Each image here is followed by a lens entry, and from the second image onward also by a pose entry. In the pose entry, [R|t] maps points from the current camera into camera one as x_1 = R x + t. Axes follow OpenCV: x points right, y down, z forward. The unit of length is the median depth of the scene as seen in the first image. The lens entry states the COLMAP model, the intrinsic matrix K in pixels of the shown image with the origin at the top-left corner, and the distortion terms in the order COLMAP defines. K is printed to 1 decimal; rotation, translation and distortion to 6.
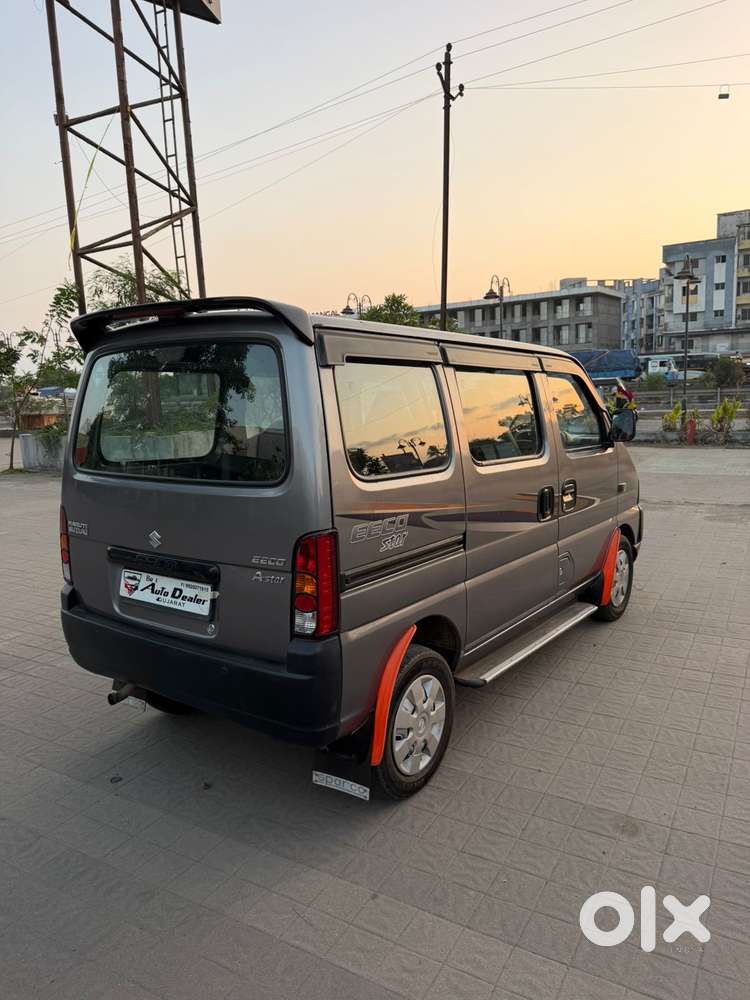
lens RADIAL K [[716.3, 0, 375.0], [0, 716.3, 500.0], [0, 0, 1]] dist [0.064741, -0.104759]
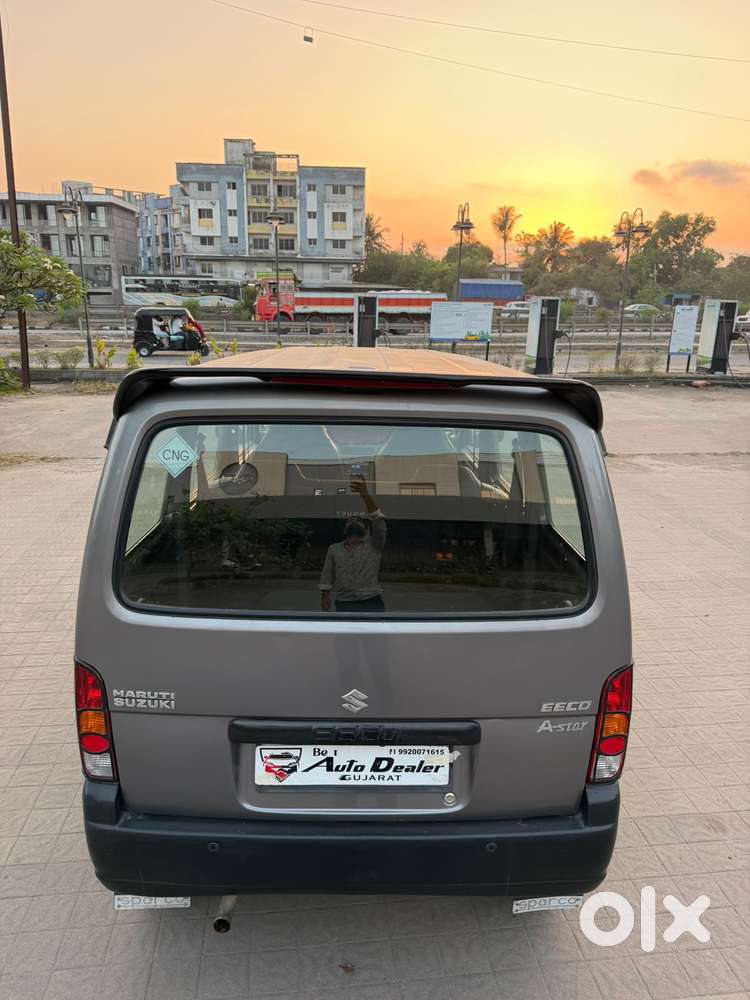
lens RADIAL K [[716.3, 0, 375.0], [0, 716.3, 500.0], [0, 0, 1]] dist [0.064741, -0.104759]
pose [[0.797195, -0.115693, 0.592533, -0.582677], [0.048749, 0.990597, 0.127829, -0.194451], [-0.601750, -0.073019, 0.795339, 0.383489]]
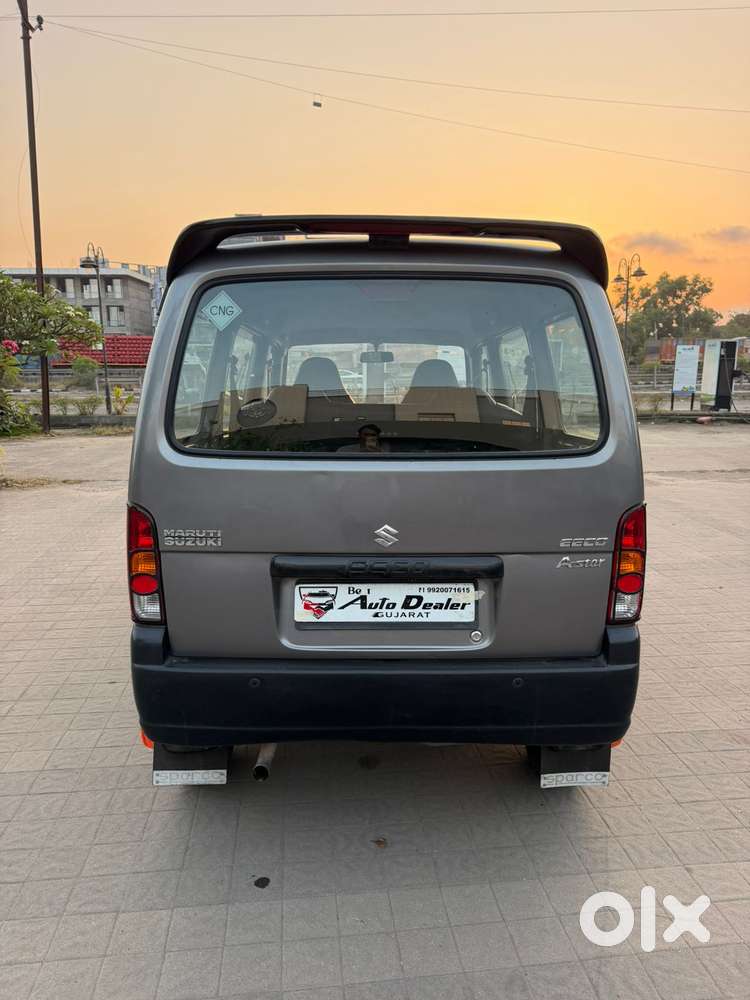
lens RADIAL K [[706.9, 0, 372.4], [0, 706.9, 498.9], [0, 0, 1]] dist [0.188986, -0.388141]
pose [[0.805019, -0.074627, 0.588536, -0.645752], [0.064577, 0.997185, 0.038113, -0.011687], [-0.589724, 0.007324, 0.807572, 0.347039]]
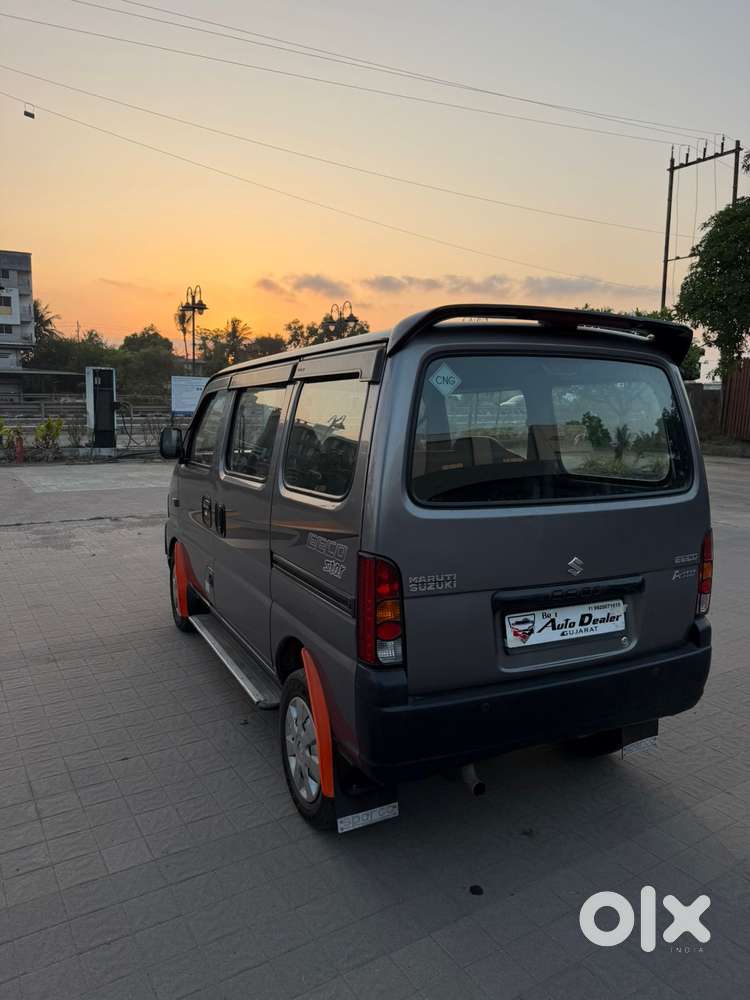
lens RADIAL K [[713.1, 0, 378.7], [0, 713.1, 490.0], [0, 0, 1]] dist [0.133719, -0.272915]
pose [[0.460968, -0.071028, 0.884570, -1.049563], [0.103840, 0.994261, 0.025723, -0.078554], [-0.881321, 0.079996, 0.465698, 0.673051]]
